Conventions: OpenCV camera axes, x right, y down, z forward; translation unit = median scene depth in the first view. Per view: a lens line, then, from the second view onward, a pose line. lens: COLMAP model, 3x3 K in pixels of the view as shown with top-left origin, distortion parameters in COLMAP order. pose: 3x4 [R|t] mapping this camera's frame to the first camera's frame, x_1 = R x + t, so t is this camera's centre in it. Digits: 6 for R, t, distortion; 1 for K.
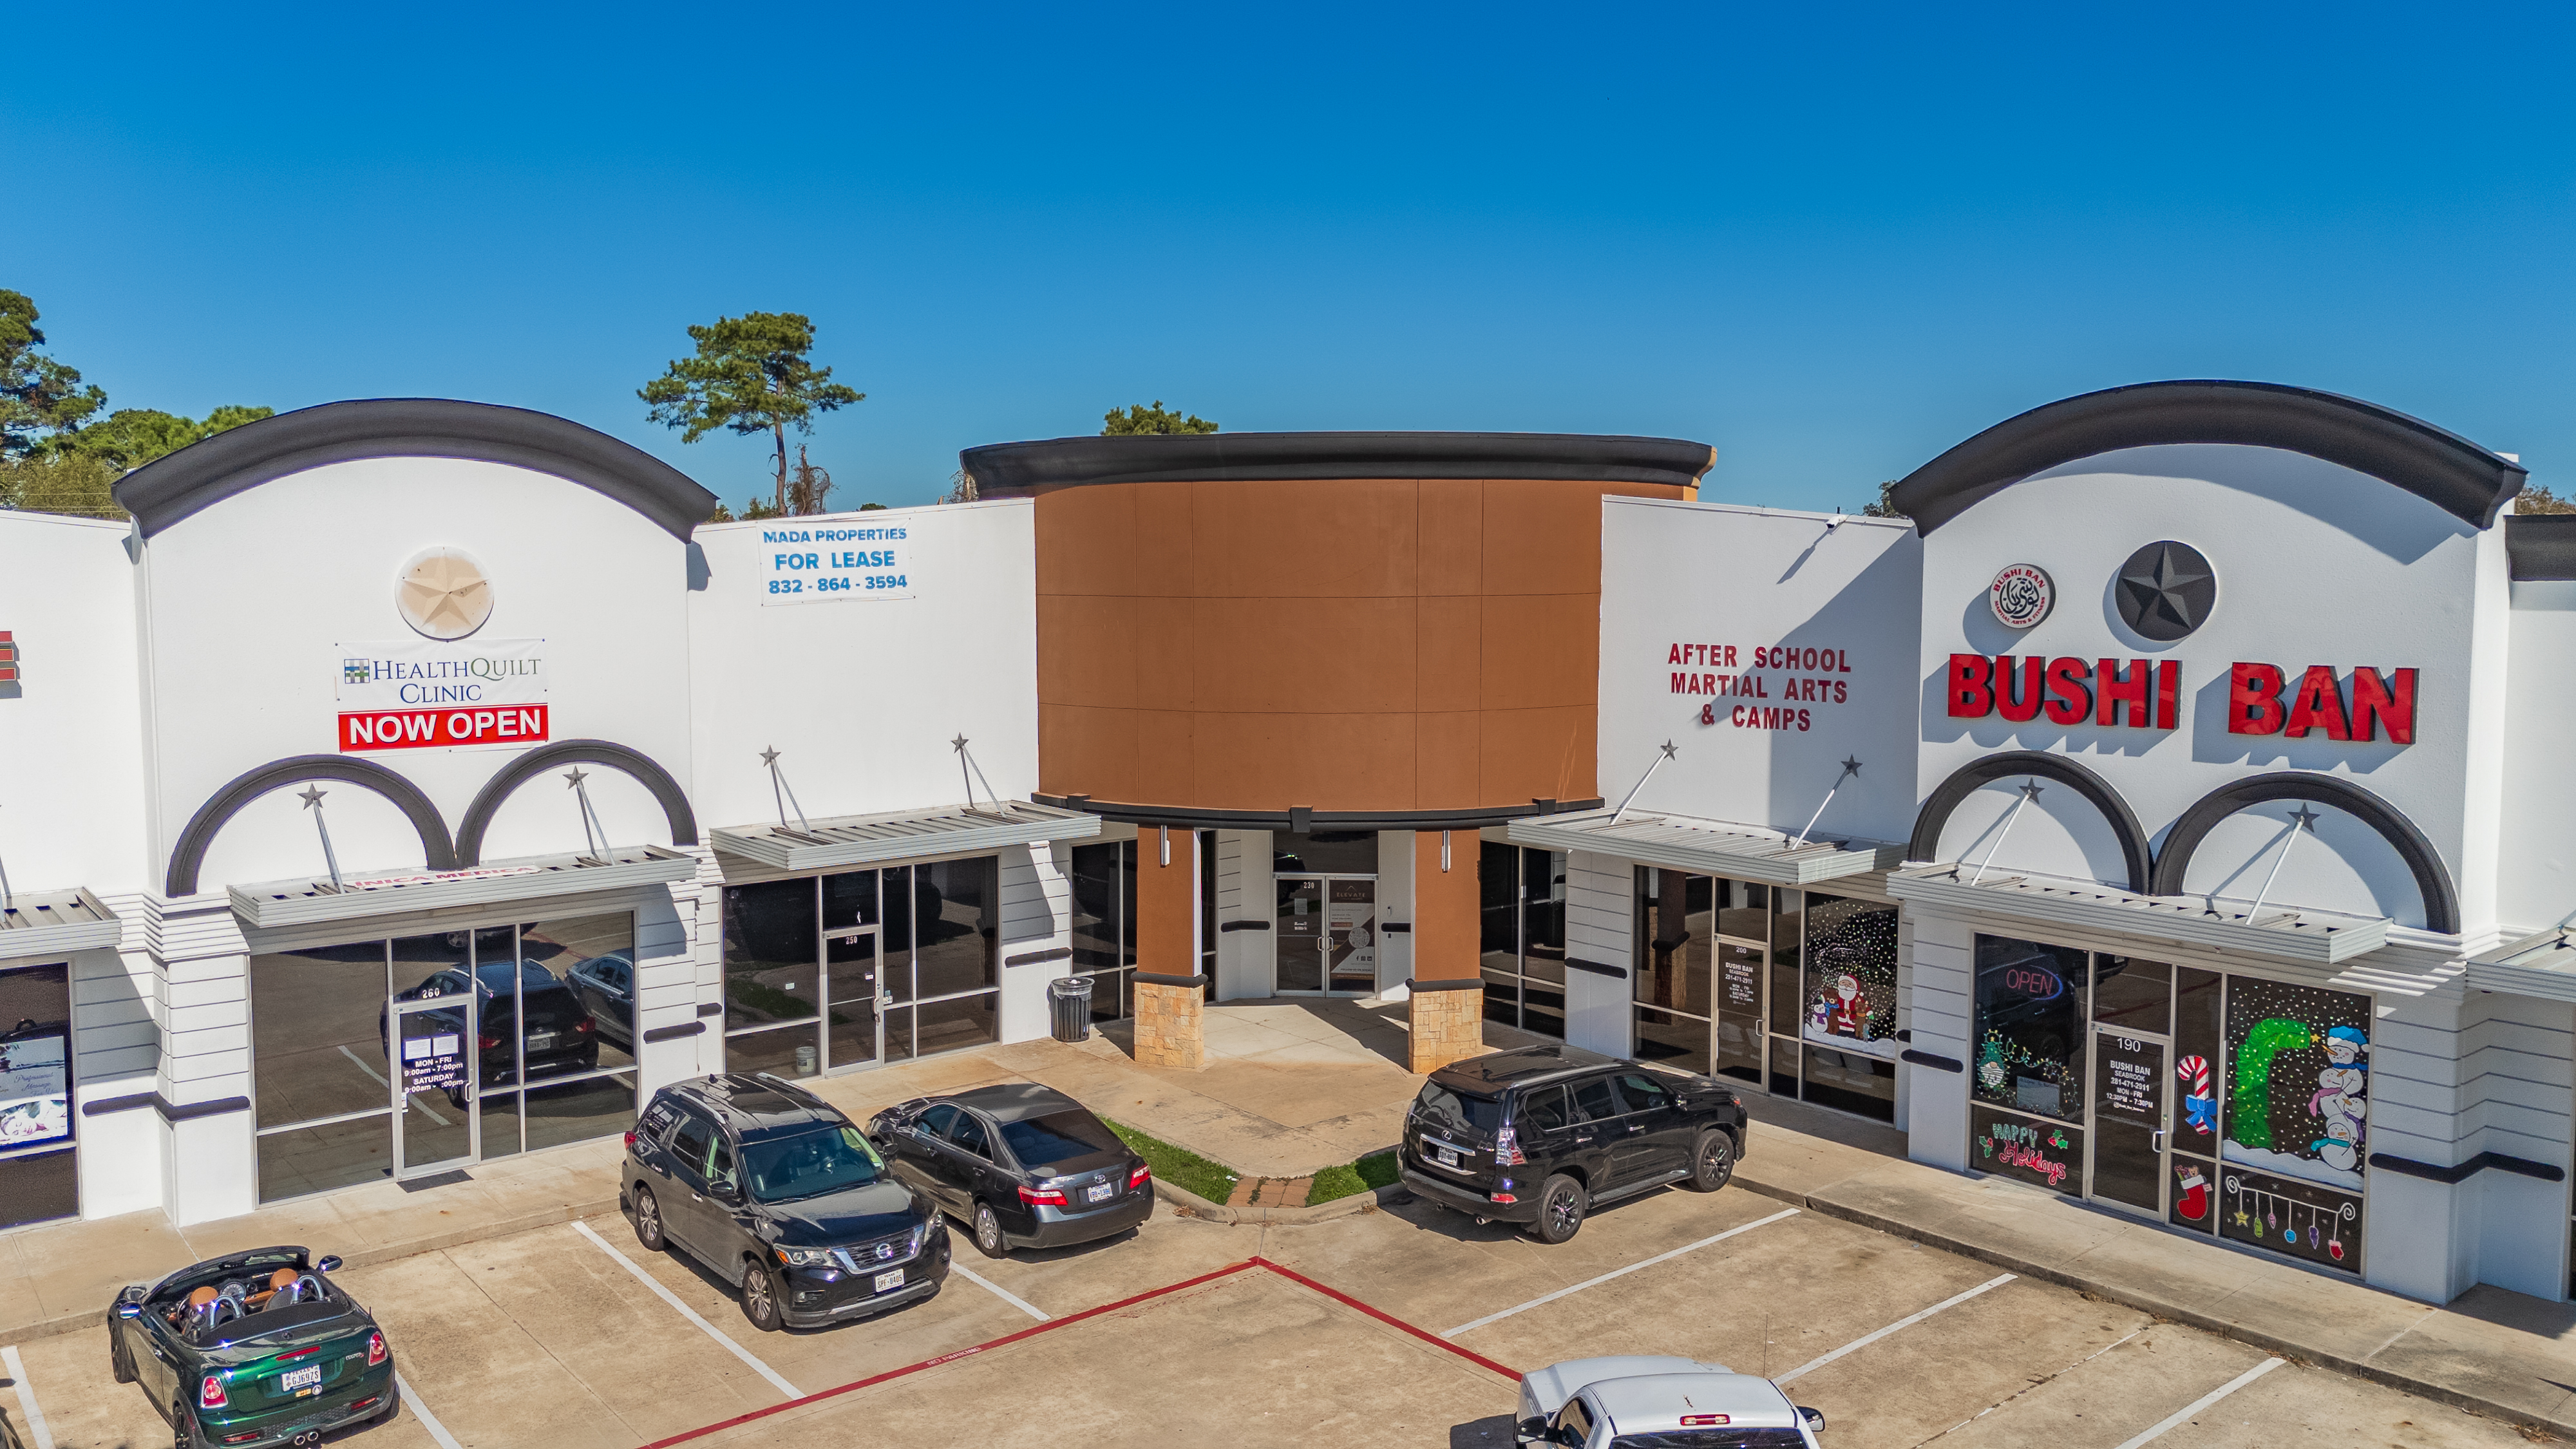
lens RADIAL K [[1876.0, 0, 1277.2], [0, 1876.0, 718.4], [0, 0, 1]] dist [0.055527, -0.043396]
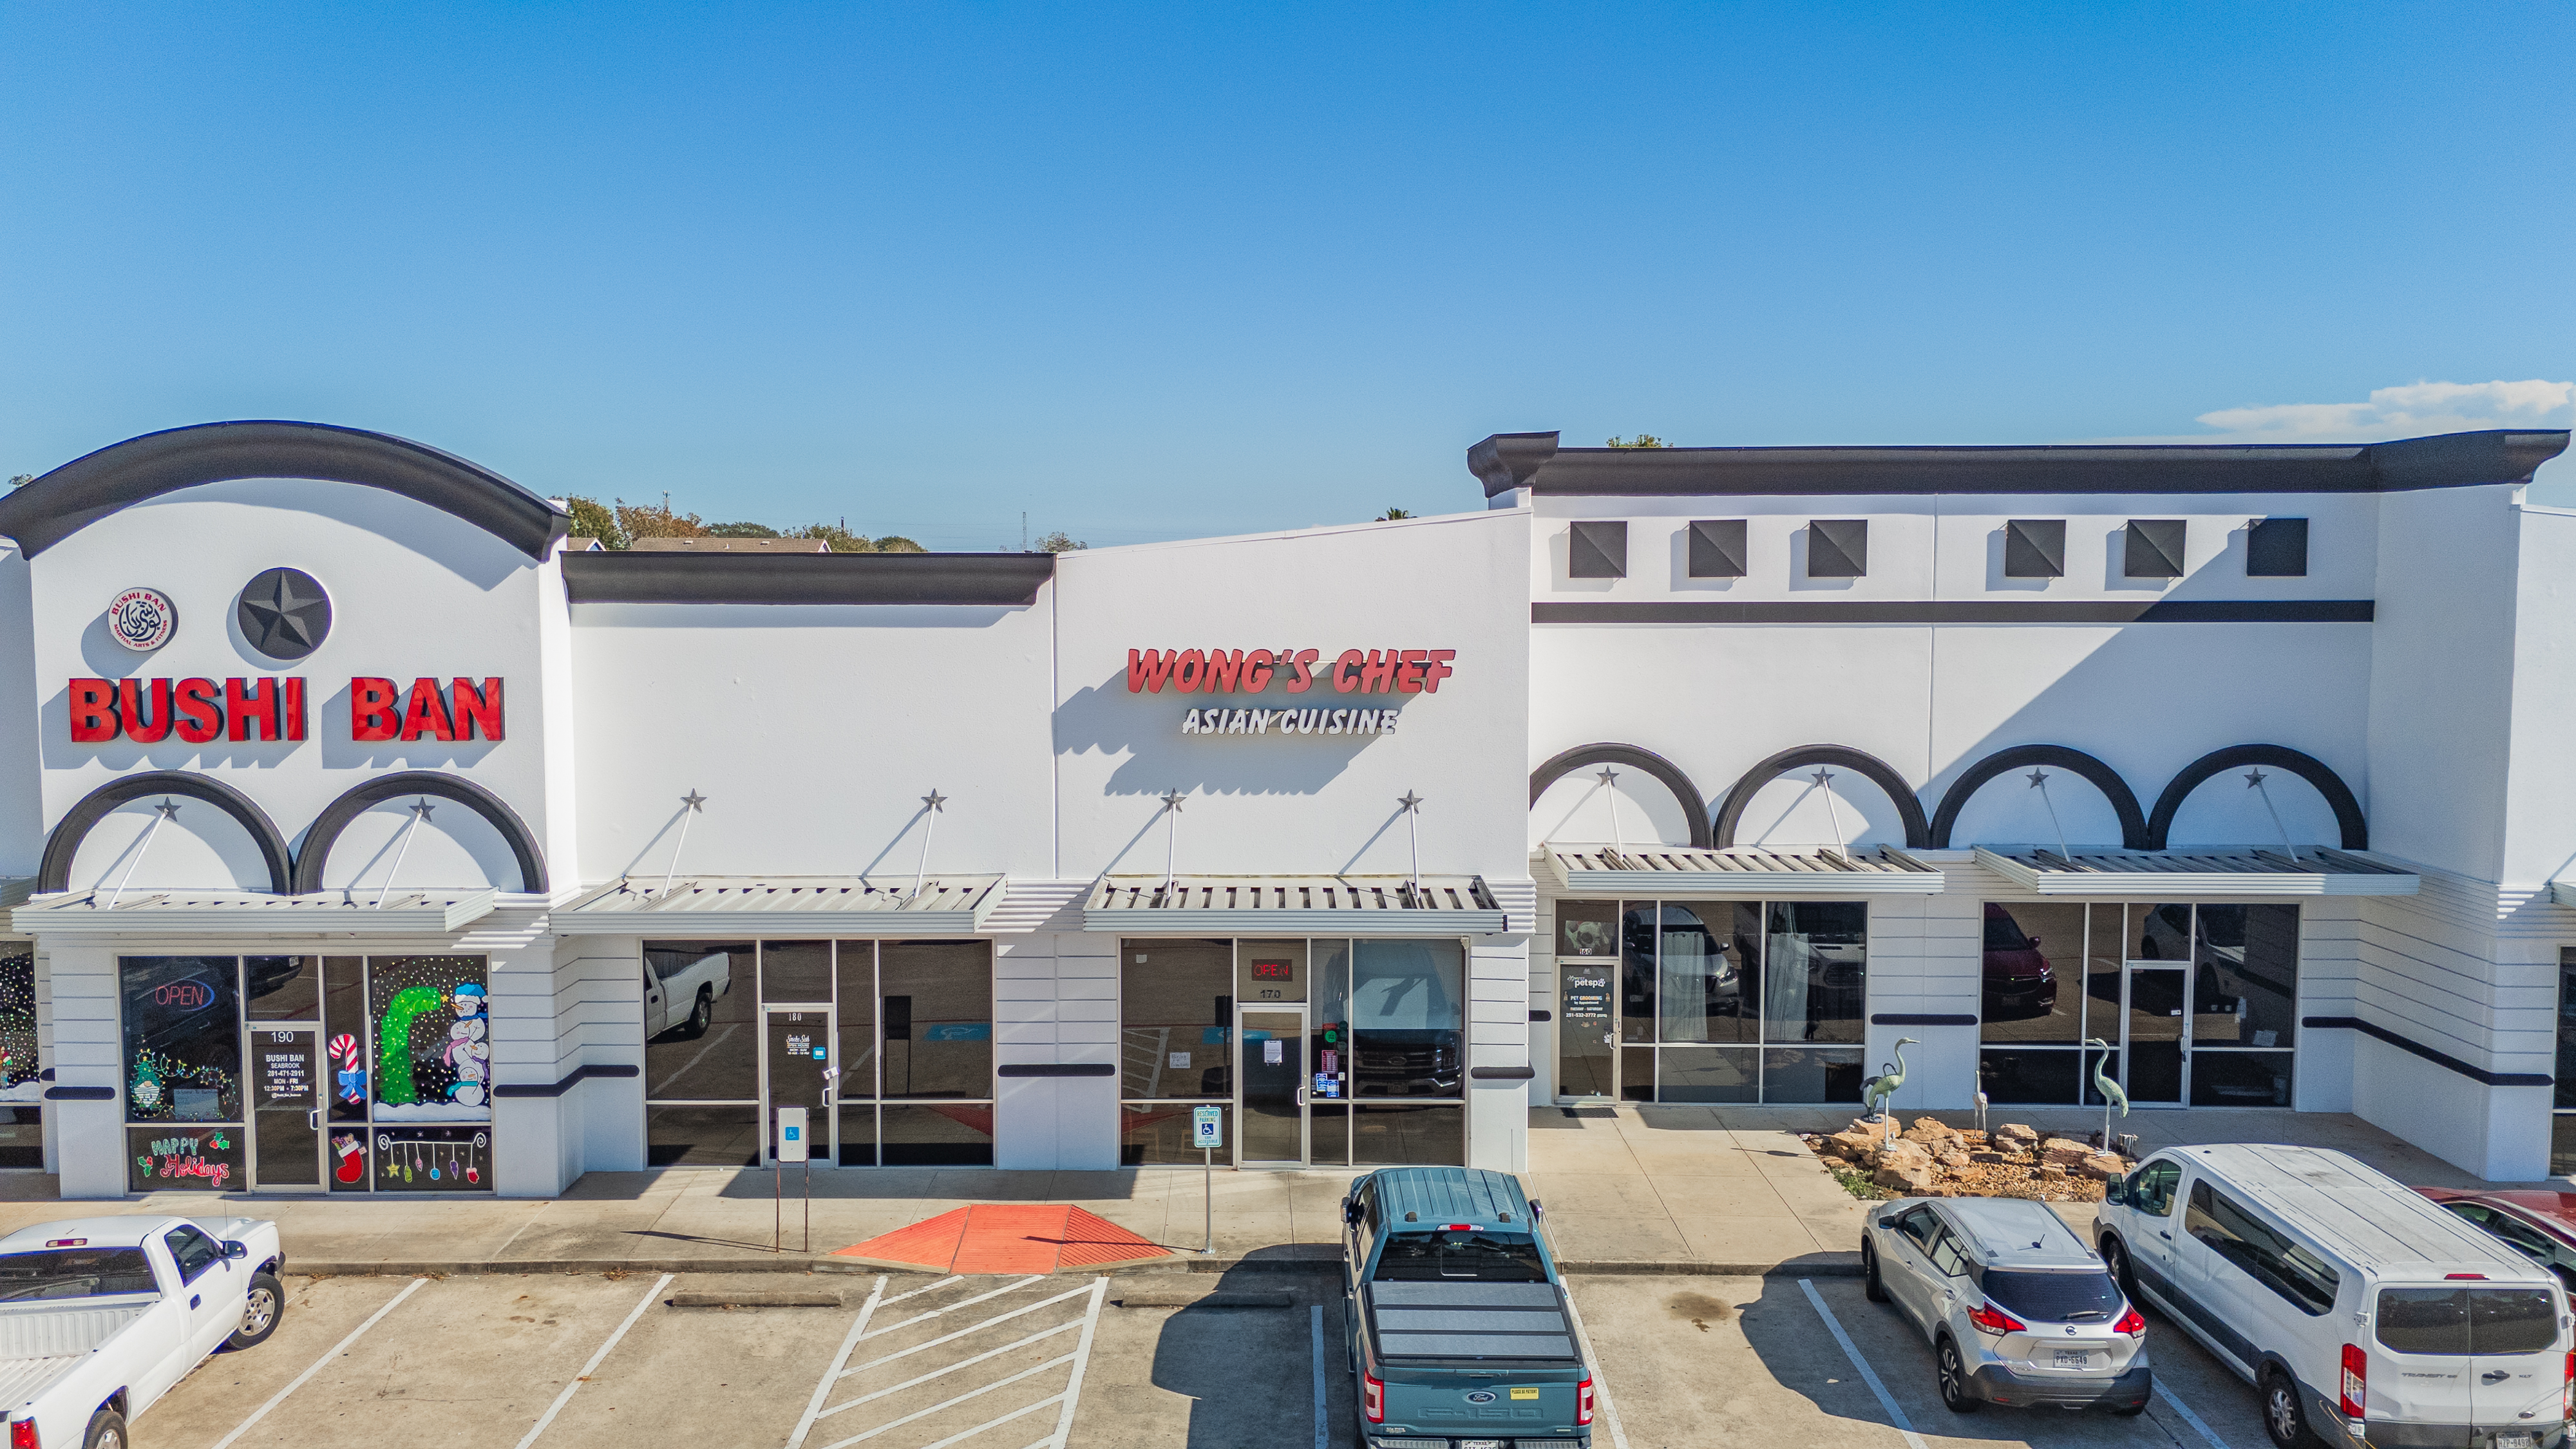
lens RADIAL K [[1876.0, 0, 1297.2], [0, 1876.0, 733.4], [0, 0, 1]] dist [0.055527, -0.043396]
pose [[0.637272, -0.057674, 0.768478, -0.004686], [0.061760, 0.997810, 0.023670, 0.071613], [-0.768160, 0.032377, 0.639438, -0.864327]]
